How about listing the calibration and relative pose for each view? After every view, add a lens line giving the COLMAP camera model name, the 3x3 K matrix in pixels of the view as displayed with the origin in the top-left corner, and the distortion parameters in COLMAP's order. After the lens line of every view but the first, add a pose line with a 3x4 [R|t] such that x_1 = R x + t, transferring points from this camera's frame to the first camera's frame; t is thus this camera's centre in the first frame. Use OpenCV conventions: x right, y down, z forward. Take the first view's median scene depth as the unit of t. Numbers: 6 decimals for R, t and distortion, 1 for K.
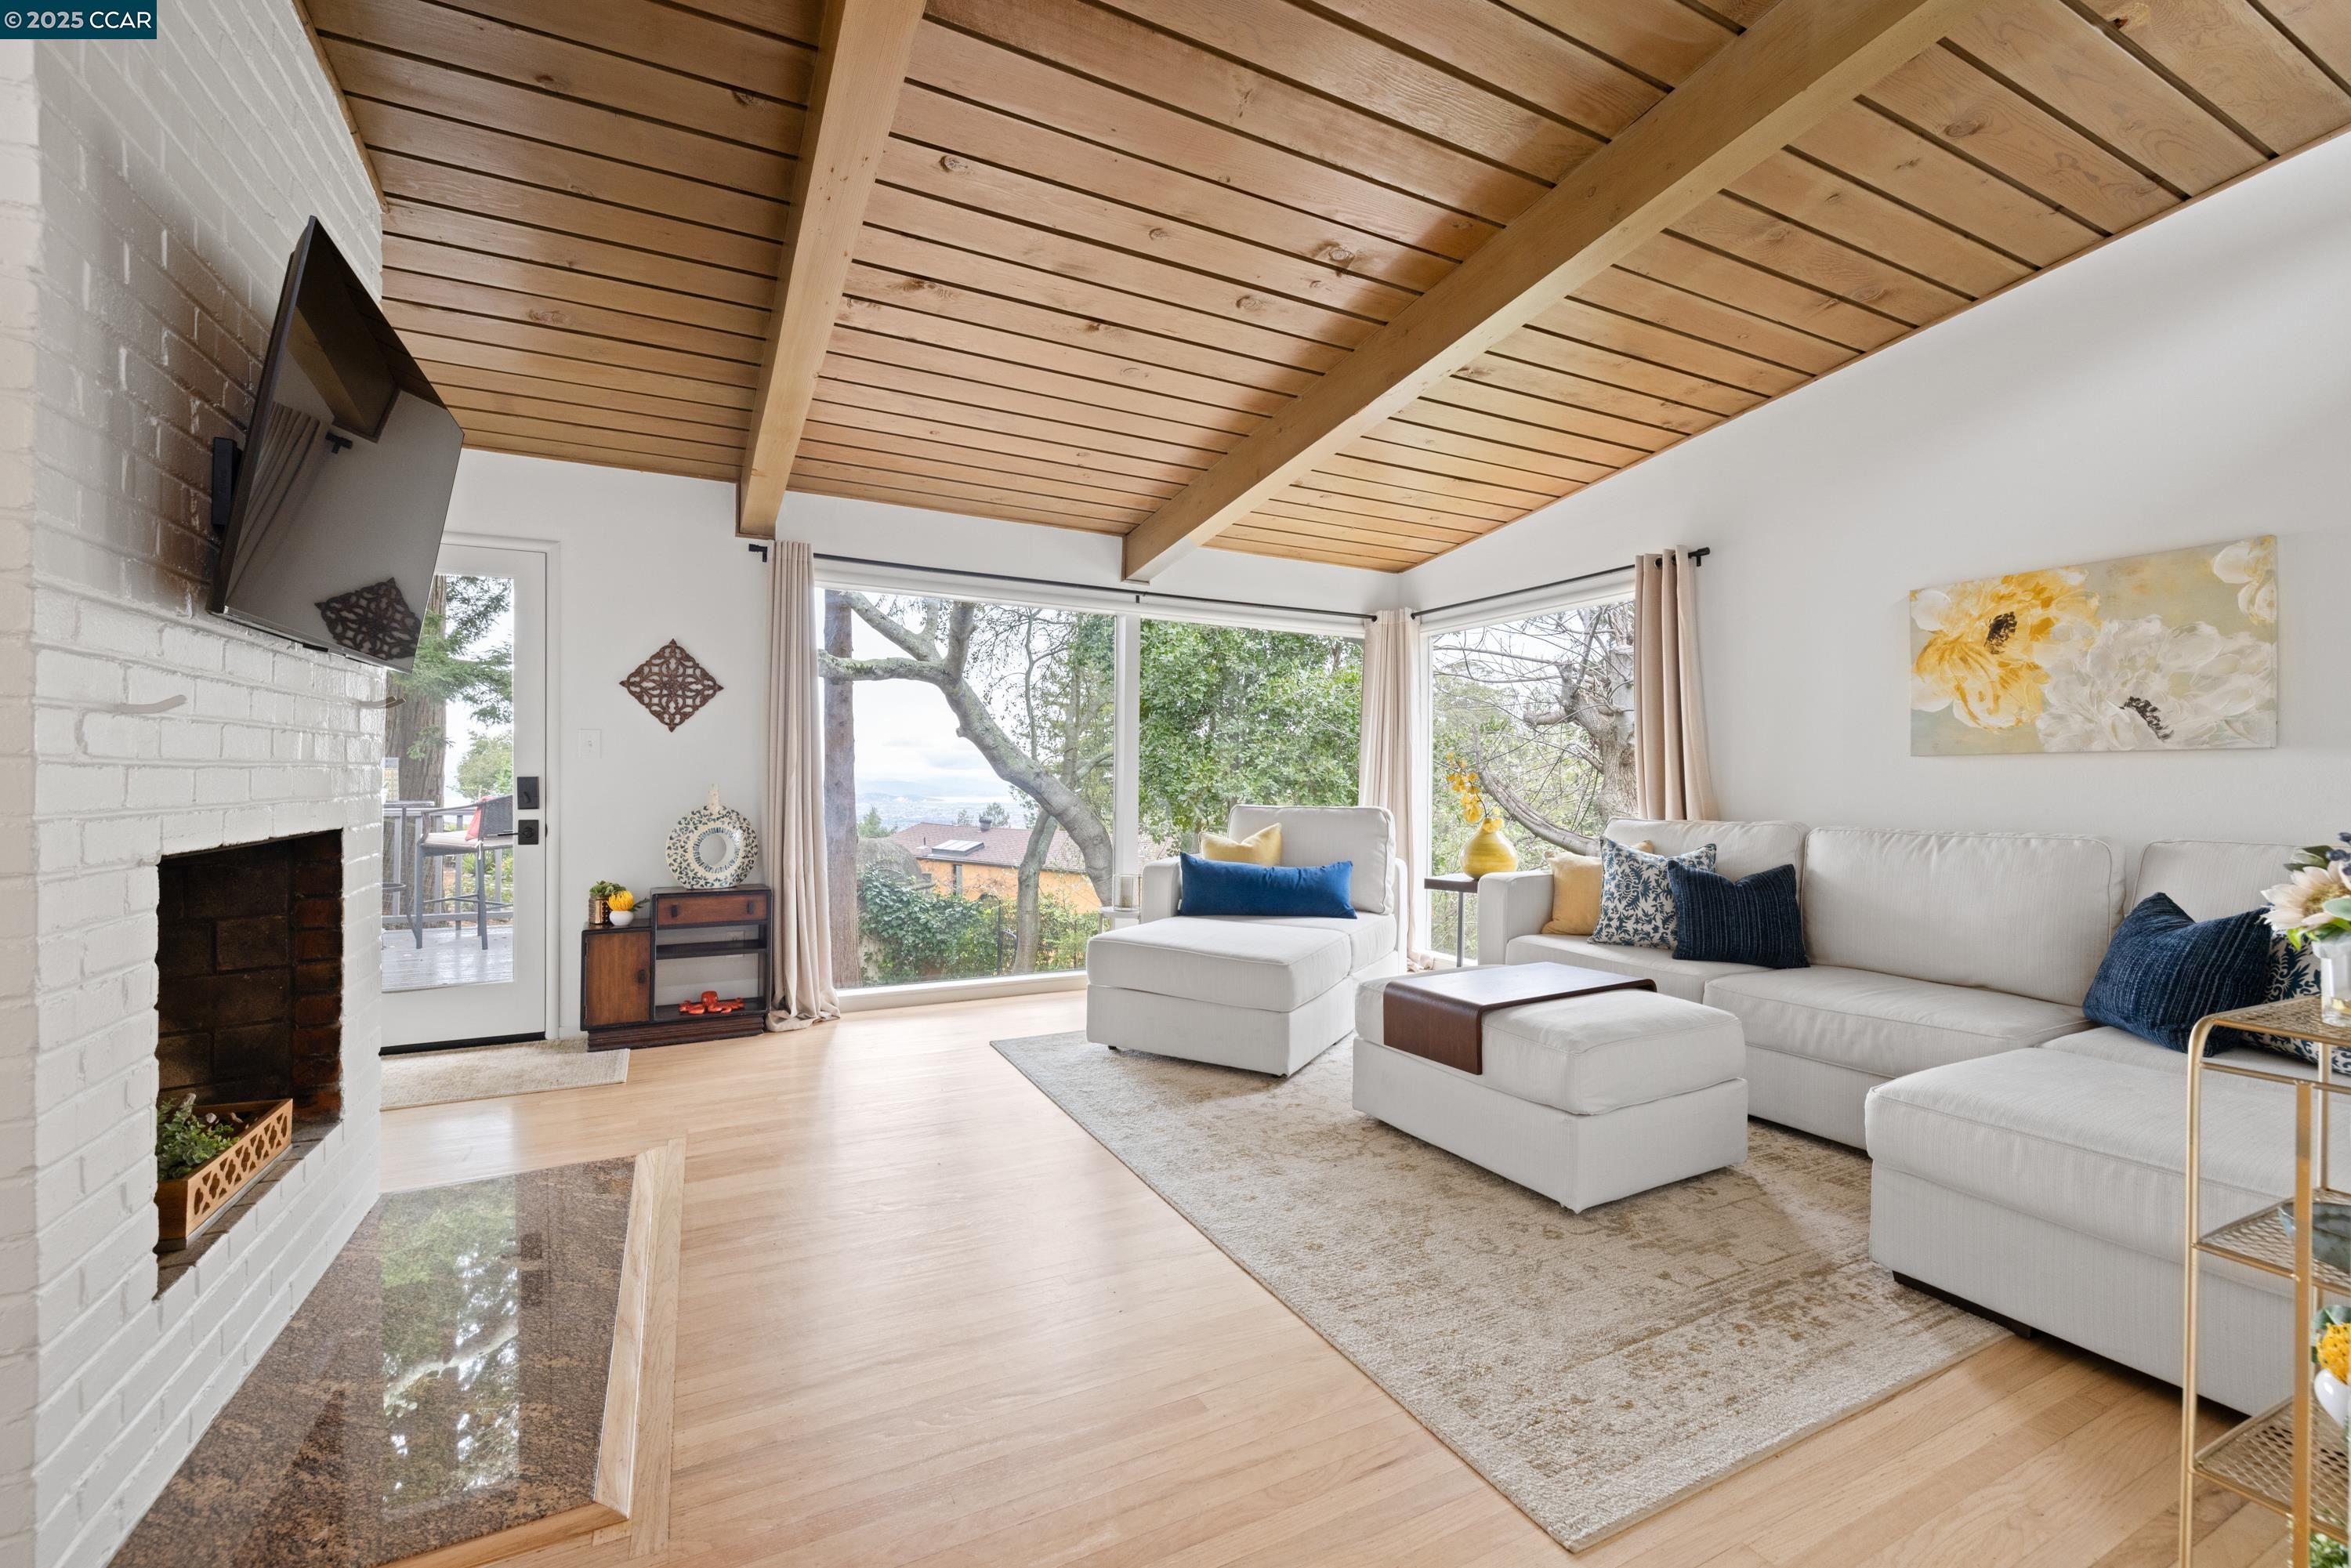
lens RADIAL K [[980.7, 0, 1163.5], [0, 980.7, 774.1], [0, 0, 1]] dist [0.000509, 0.000757]
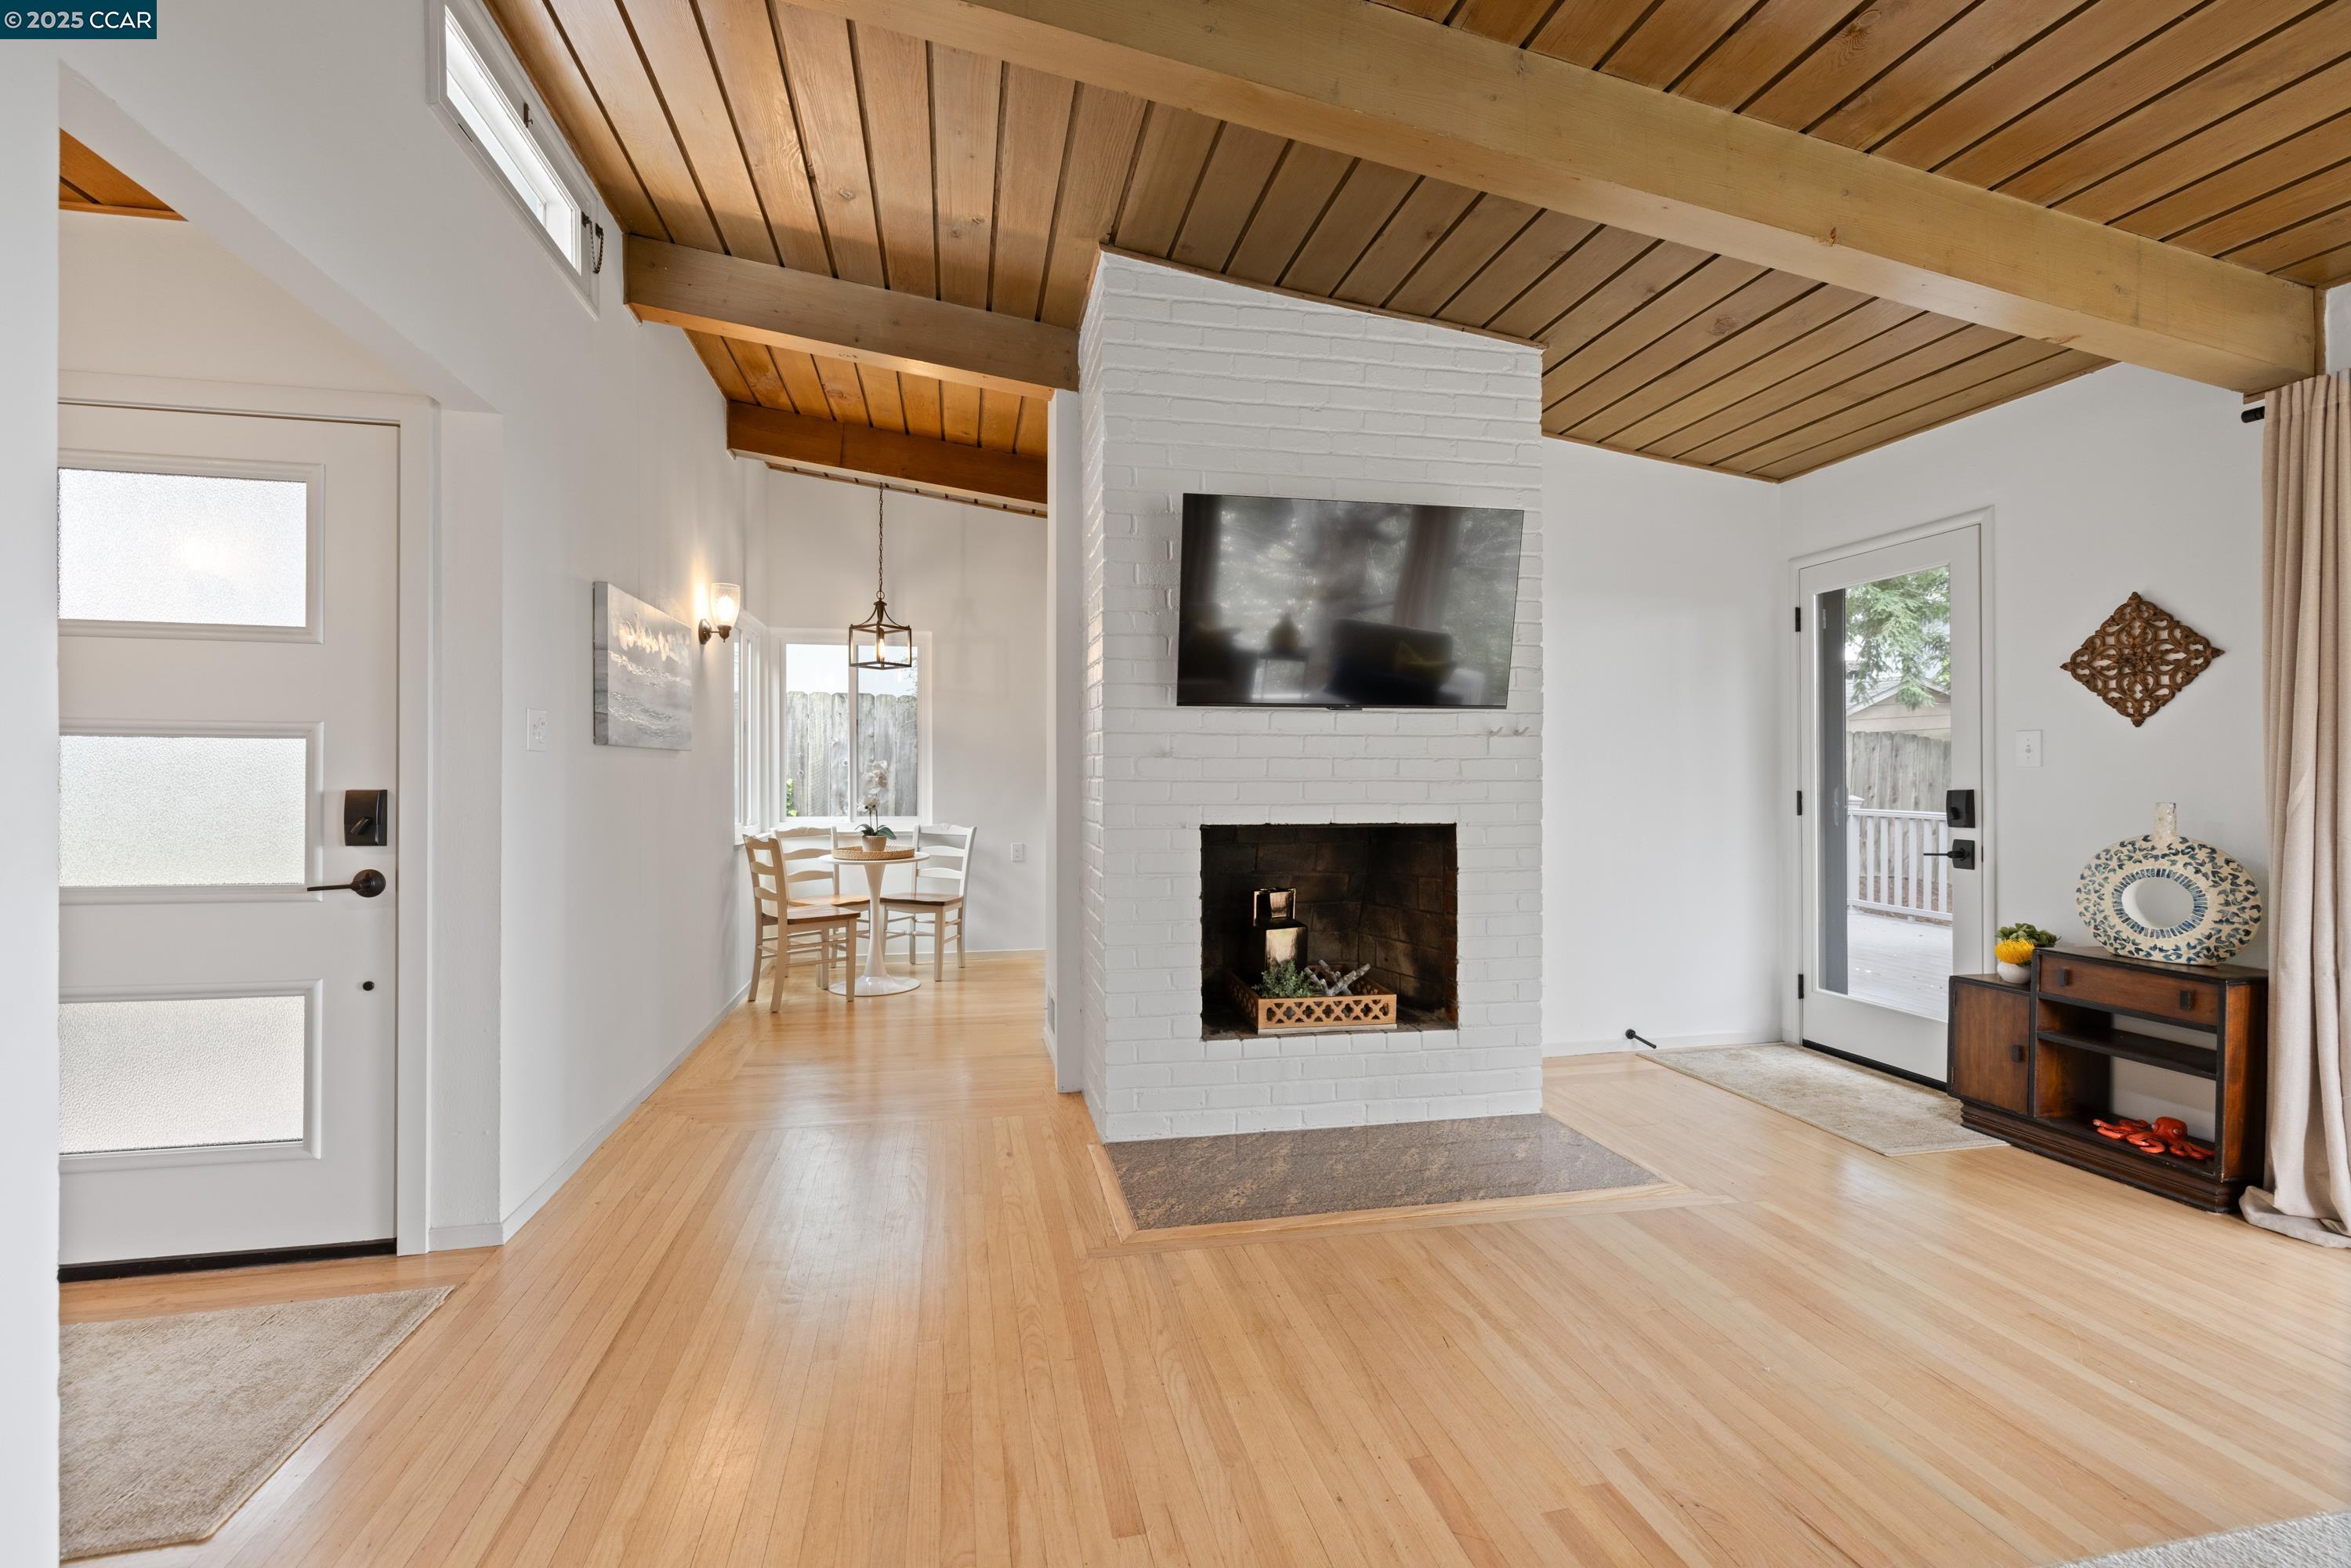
lens RADIAL K [[986.3, 0, 1155.6], [0, 986.3, 777.0], [0, 0, 1]] dist [0.000584, 0.000144]
pose [[-0.262483, -0.008016, -0.964903, 0.426570], [-0.003086, 0.999967, -0.007468, 0.000013], [0.964932, 0.001017, -0.262500, 0.622345]]
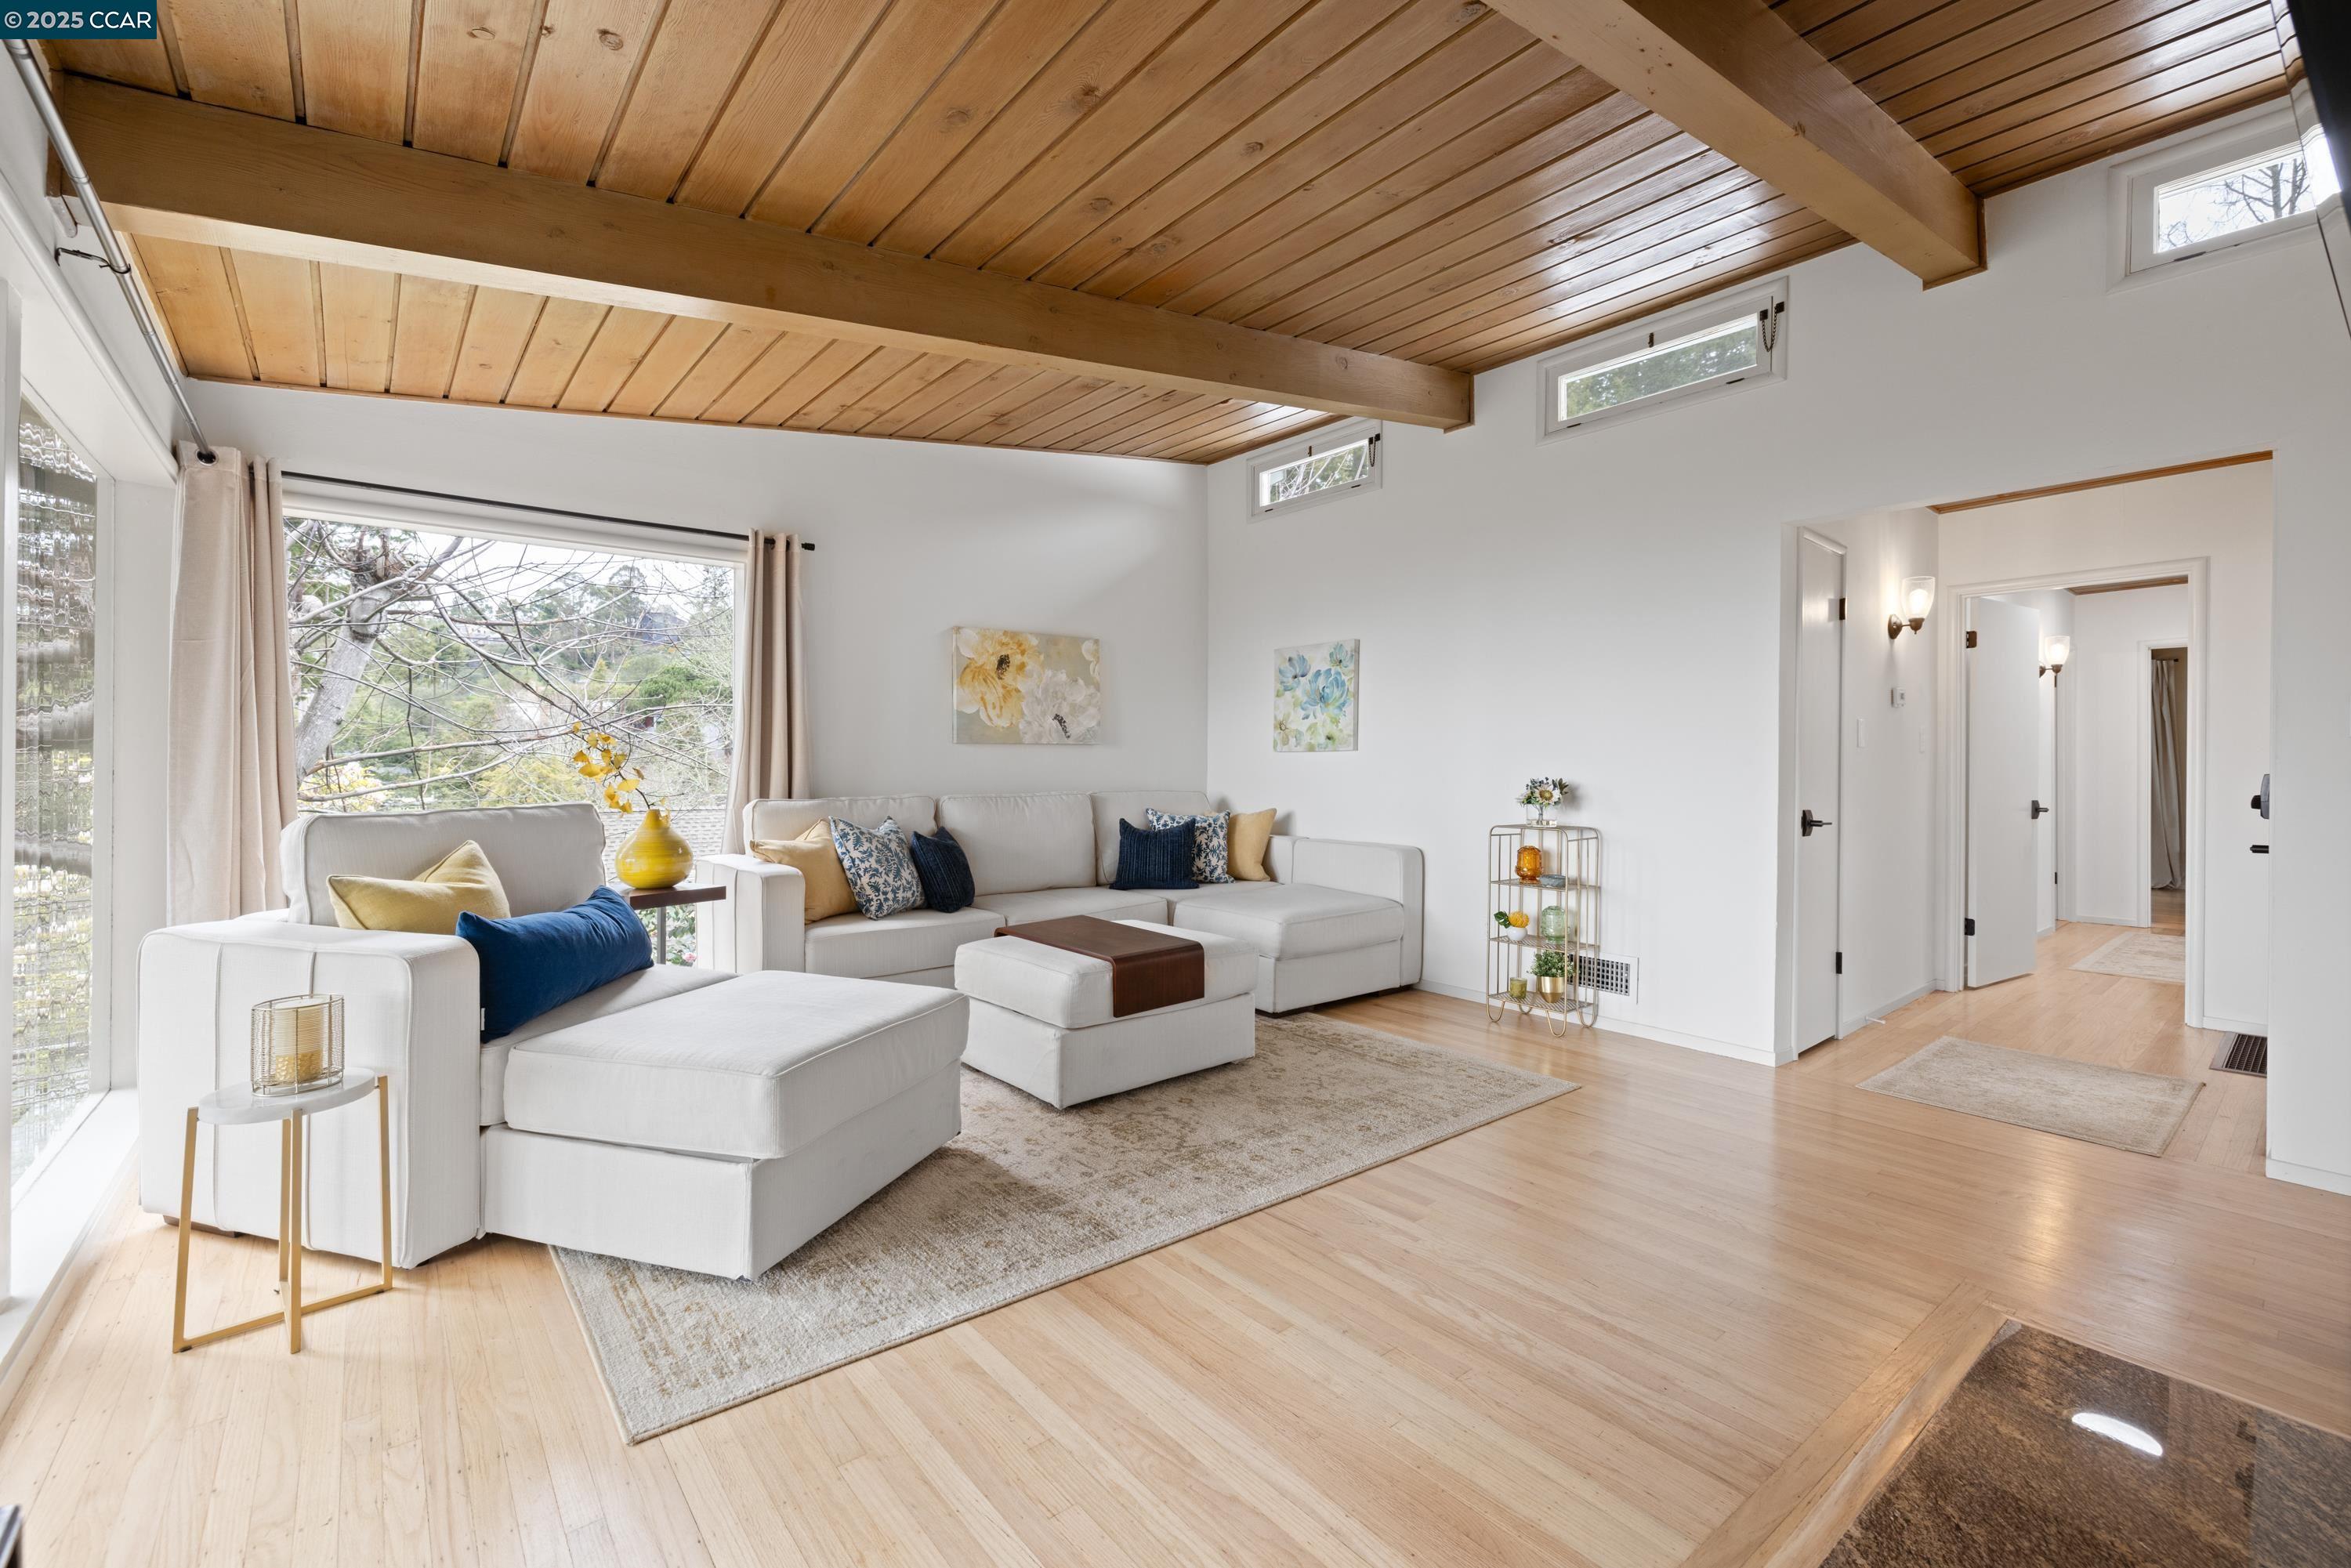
lens RADIAL K [[983.5, 0, 1156.5], [0, 983.5, 762.4], [0, 0, 1]] dist [-0.000389, 0.000183]
pose [[-0.204242, -0.006216, 0.978901, -0.696849], [-0.008506, 0.999953, 0.004575, 0.000264], [-0.978883, -0.007392, -0.204285, 1.020423]]
